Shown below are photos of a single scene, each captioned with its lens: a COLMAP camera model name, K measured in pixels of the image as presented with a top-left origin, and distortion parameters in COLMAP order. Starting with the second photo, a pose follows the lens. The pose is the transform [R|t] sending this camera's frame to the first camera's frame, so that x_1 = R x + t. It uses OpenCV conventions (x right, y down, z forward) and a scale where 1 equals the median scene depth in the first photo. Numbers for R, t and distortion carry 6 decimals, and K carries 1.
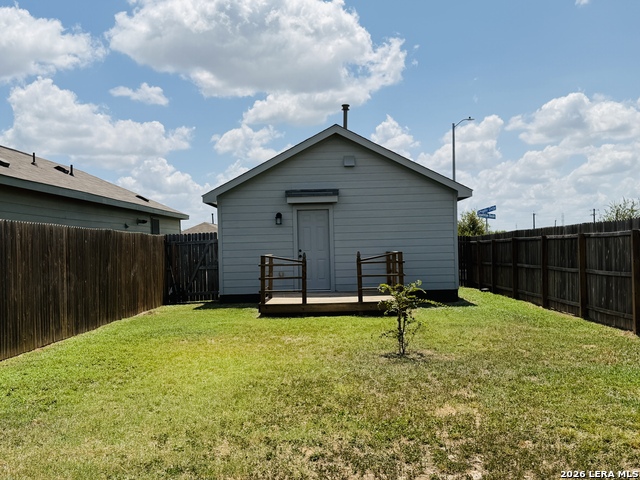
lens RADIAL K [[687.9, 0, 320.0], [0, 687.9, 240.0], [0, 0, 1]] dist [0.001060, 0.010544]
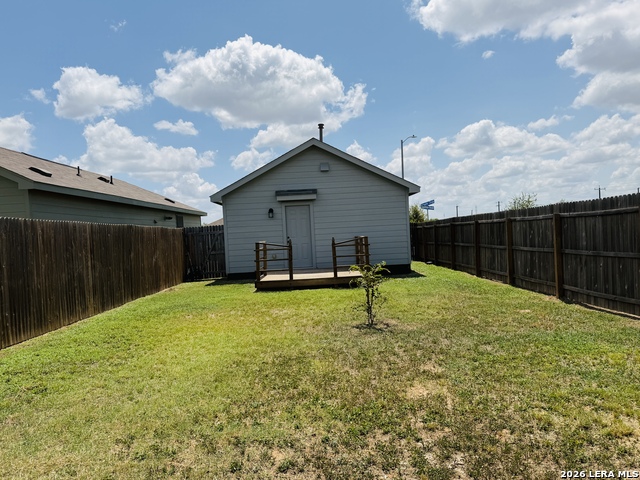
lens RADIAL K [[465.4, 0, 320.0], [0, 465.4, 240.0], [0, 0, 1]] dist [0.005448, 0.000282]
pose [[0.999414, -0.026701, 0.021407, 0.011790], [0.026140, 0.999318, 0.026065, -0.000790], [-0.022088, -0.025490, 0.999431, 0.128871]]
